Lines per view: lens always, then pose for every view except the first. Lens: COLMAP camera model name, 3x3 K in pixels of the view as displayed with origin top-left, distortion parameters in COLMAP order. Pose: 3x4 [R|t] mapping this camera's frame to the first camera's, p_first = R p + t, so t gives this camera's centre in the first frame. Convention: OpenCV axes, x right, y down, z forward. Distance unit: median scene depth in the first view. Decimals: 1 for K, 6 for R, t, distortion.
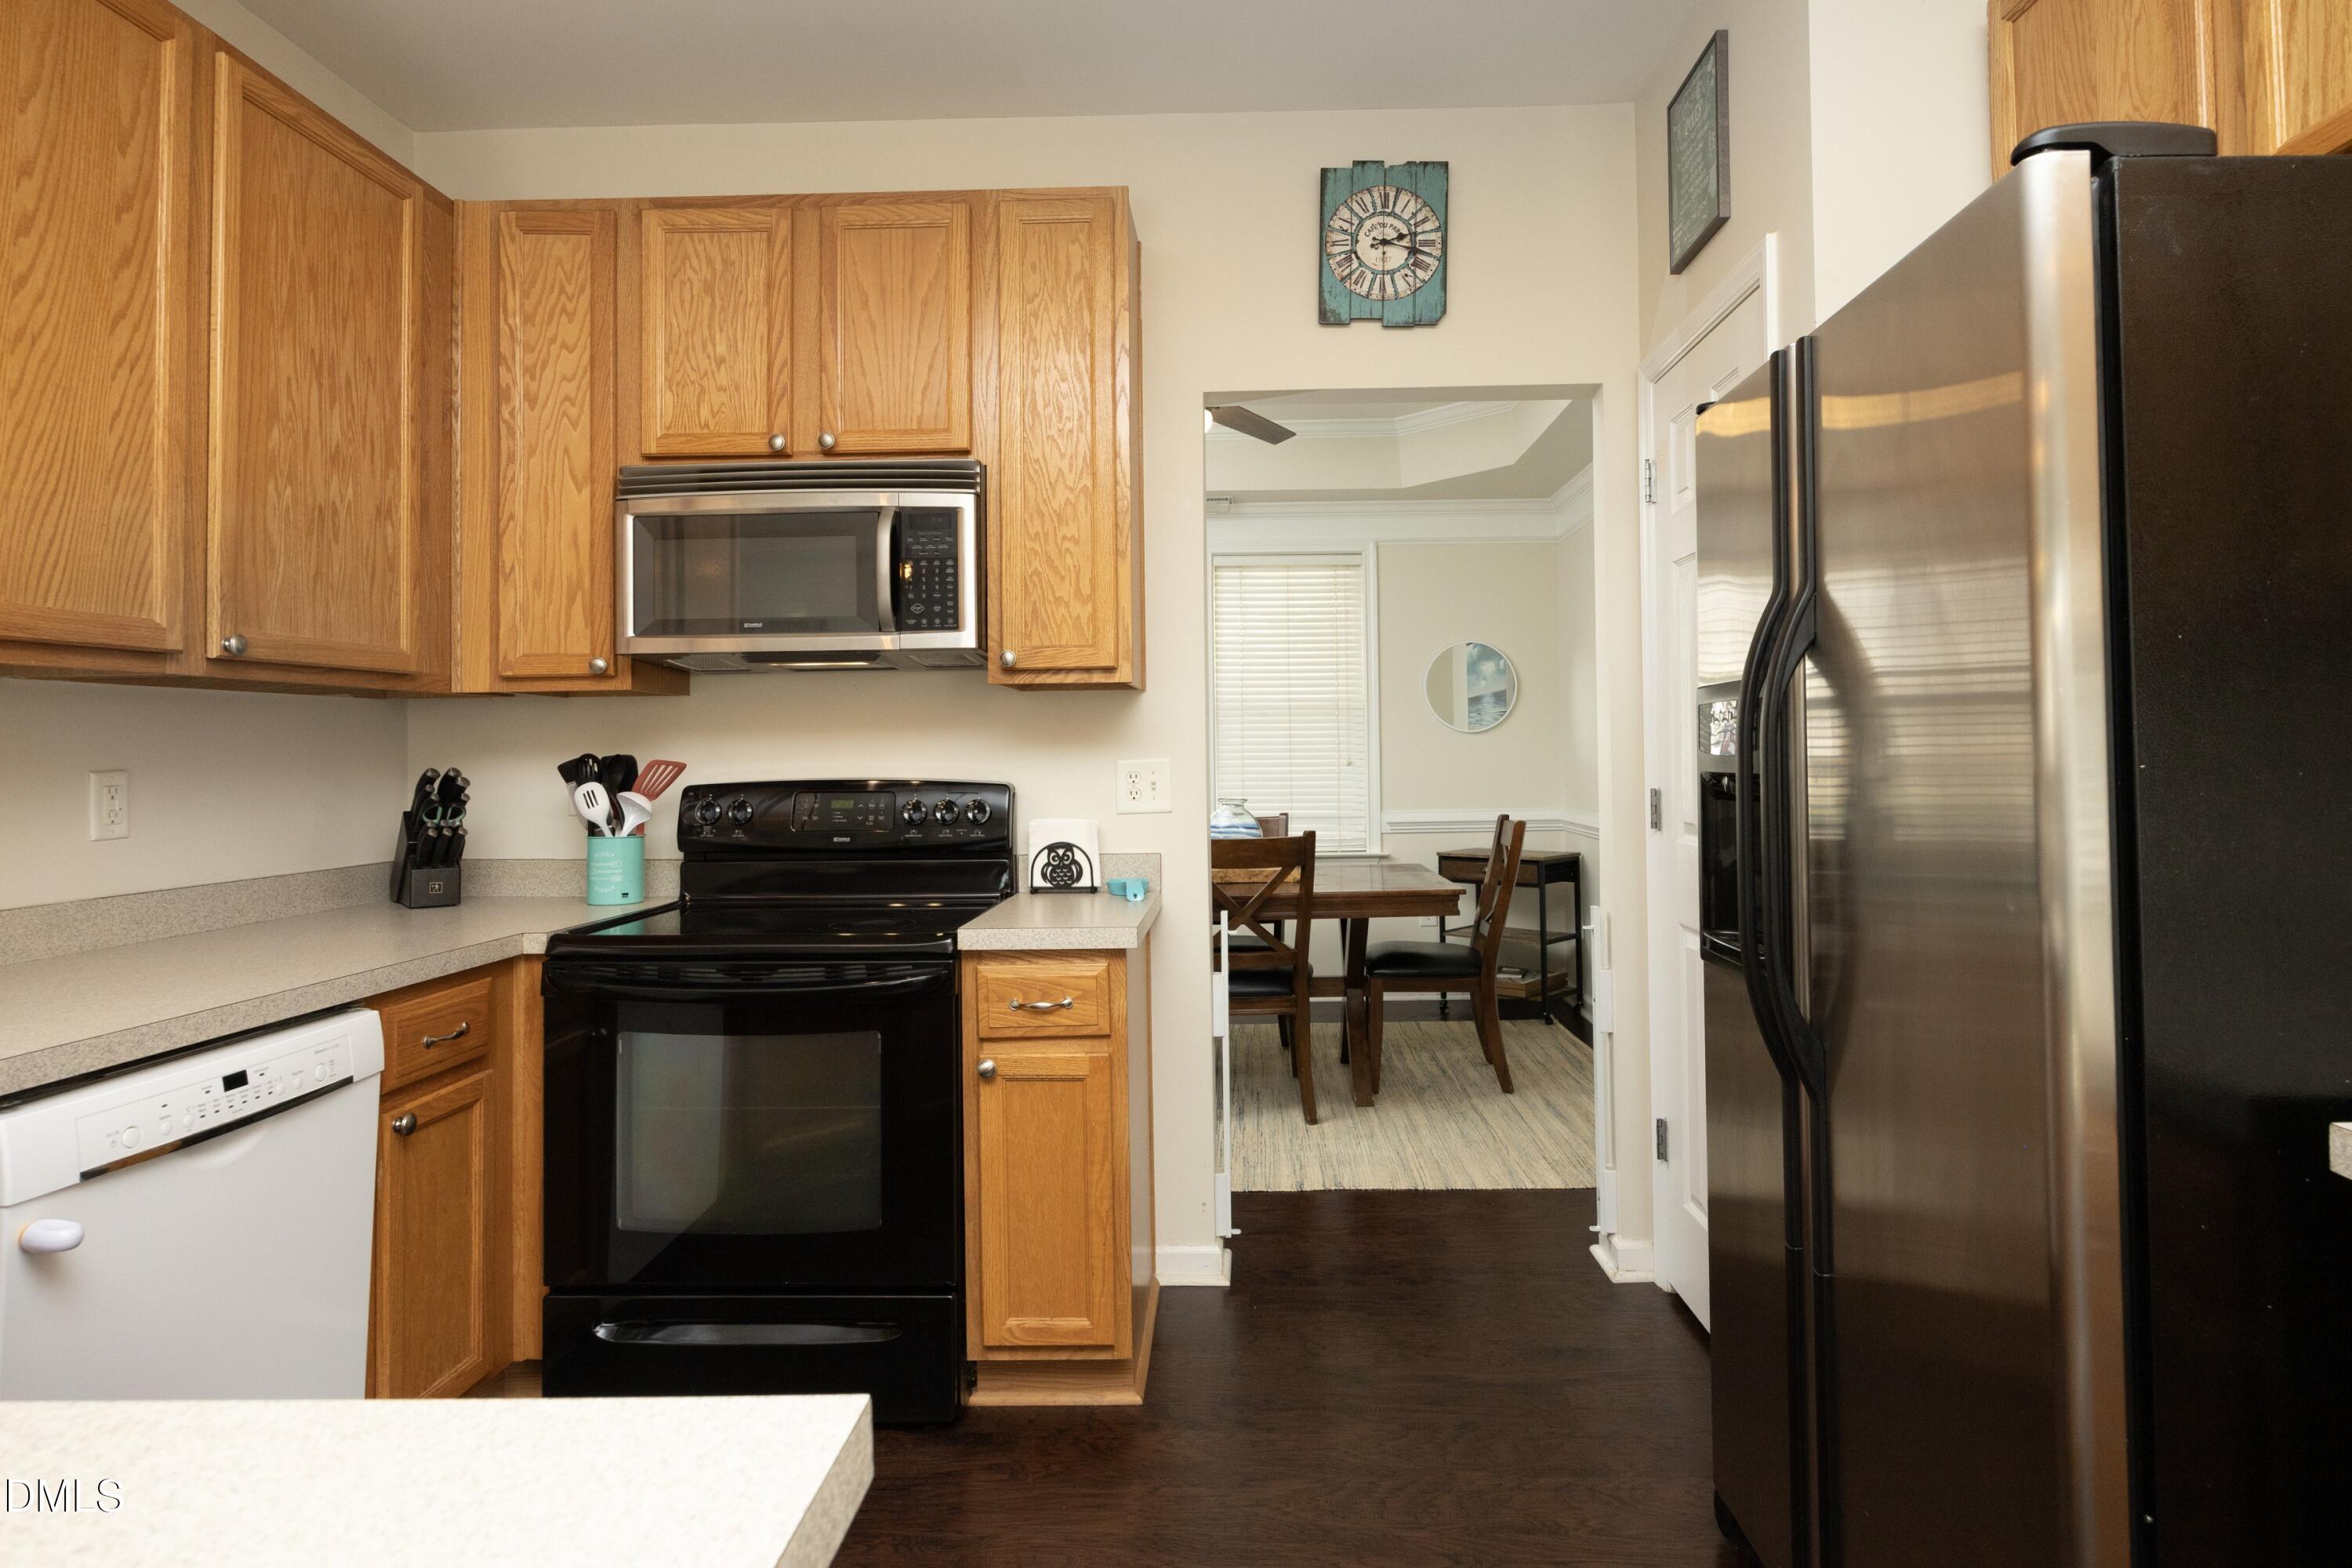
lens RADIAL K [[1028.2, 0, 1178.5], [0, 1028.2, 746.4], [0, 0, 1]] dist [-0.001048, -0.000030]
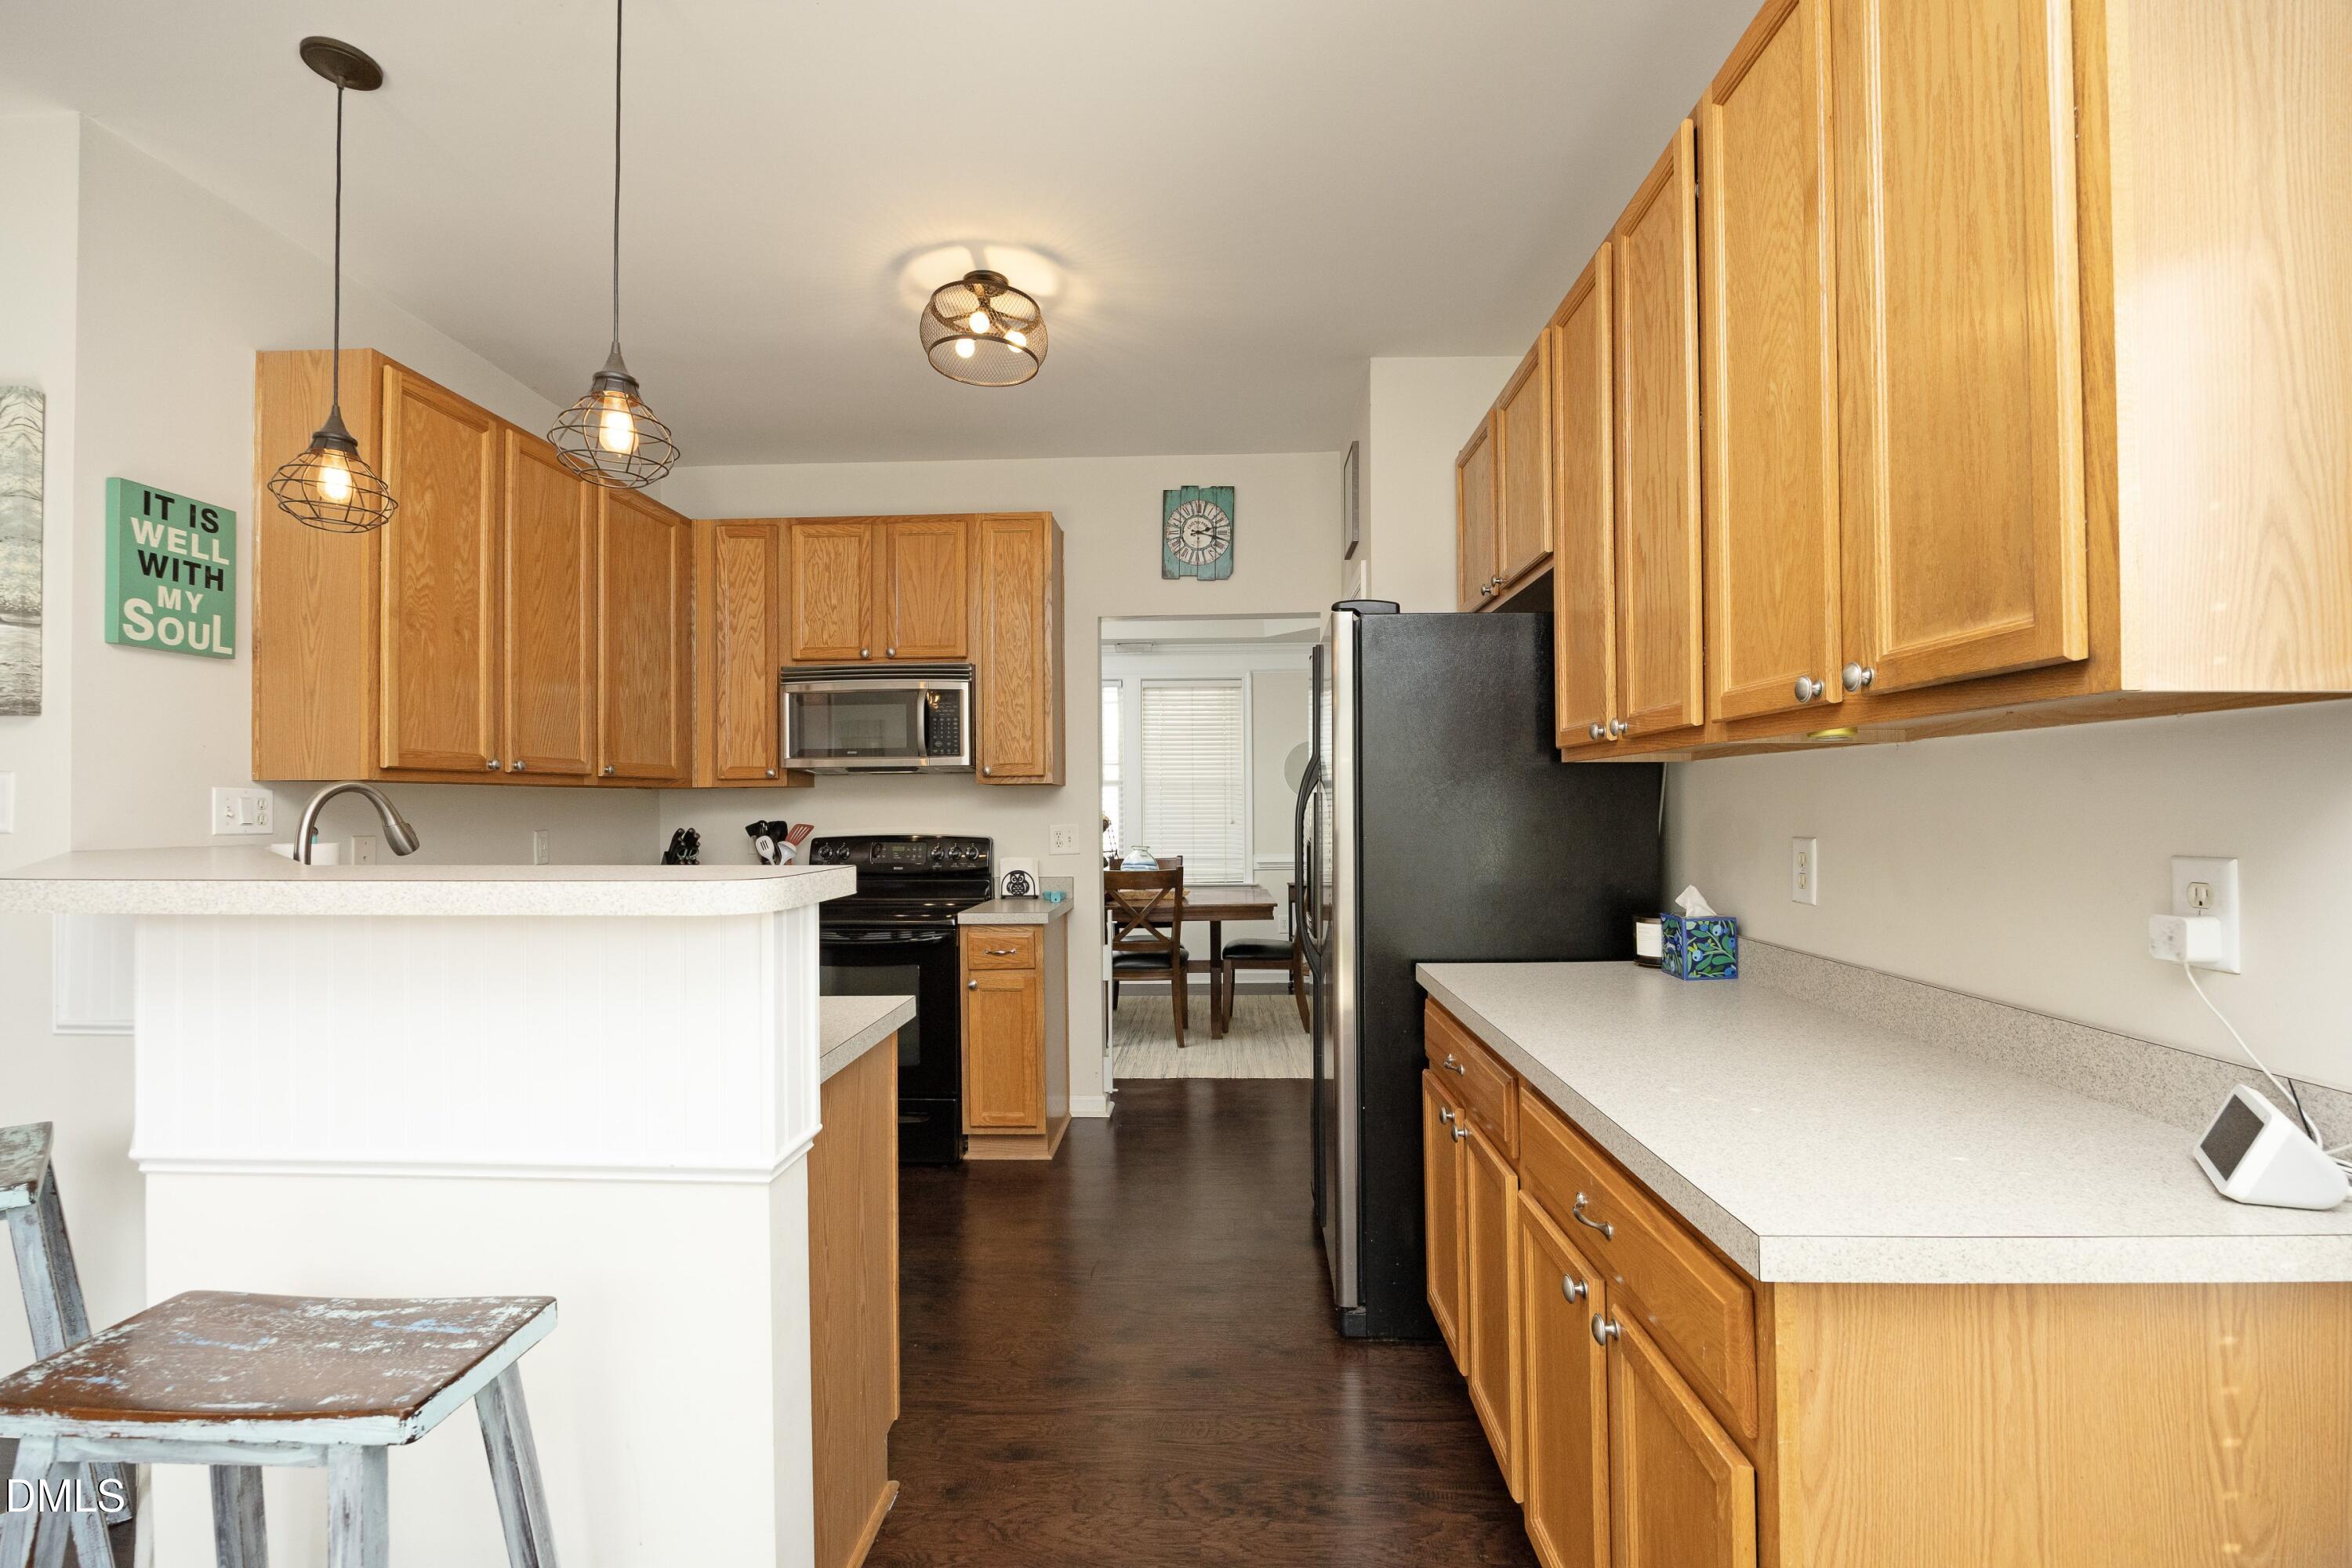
lens RADIAL K [[1281.7, 0, 1176.0], [0, 1281.7, 784.0], [0, 0, 1]] dist [0.000471, -0.000034]
pose [[0.996567, 0.001395, -0.082784, 0.354408], [-0.000888, 0.999981, 0.006171, -0.073603], [0.082791, -0.006076, 0.996548, -1.234402]]
